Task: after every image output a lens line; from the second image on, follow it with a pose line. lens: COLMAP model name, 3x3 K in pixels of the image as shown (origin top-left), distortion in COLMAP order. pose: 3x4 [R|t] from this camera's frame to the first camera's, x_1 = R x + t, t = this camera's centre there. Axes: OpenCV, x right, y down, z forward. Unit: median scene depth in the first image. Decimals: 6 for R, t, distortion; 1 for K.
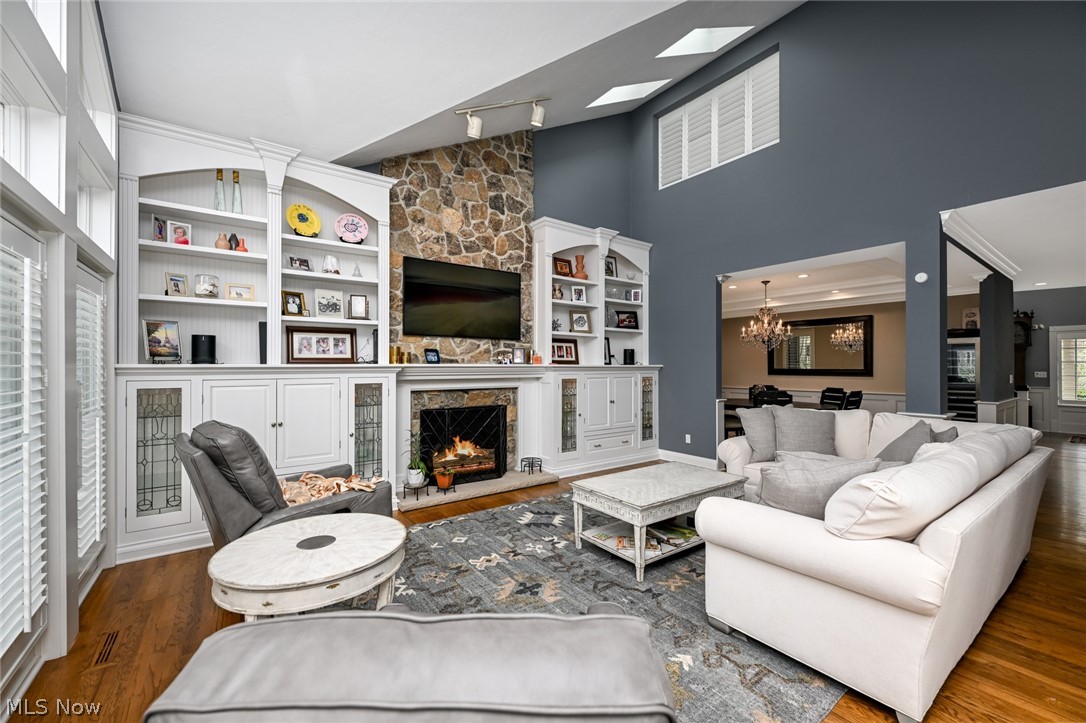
lens RADIAL K [[428.5, 0, 543.0], [0, 428.5, 361.5], [0, 0, 1]] dist [-0.001494, -0.000073]
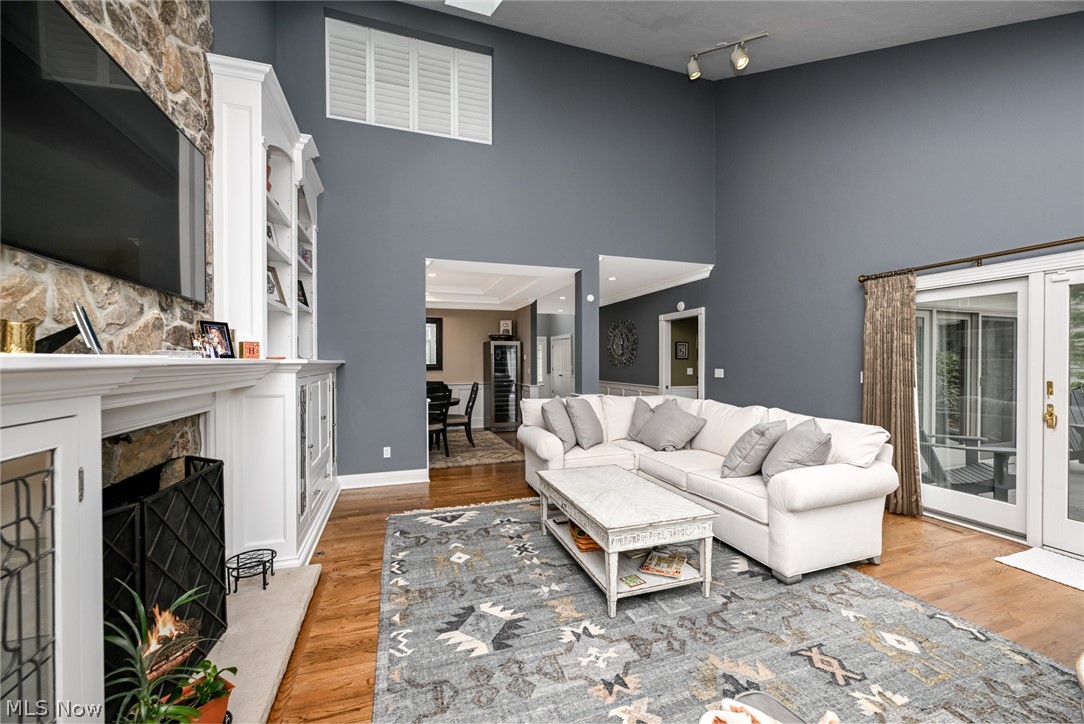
lens RADIAL K [[427.7, 0, 542.0], [0, 427.7, 362.0], [0, 0, 1]] dist [-0.001494, -0.000073]
pose [[0.298098, -0.004486, 0.954525, -0.550862], [-0.006526, 0.999956, 0.006738, 0.006400], [-0.954513, -0.008238, 0.298055, 0.787025]]
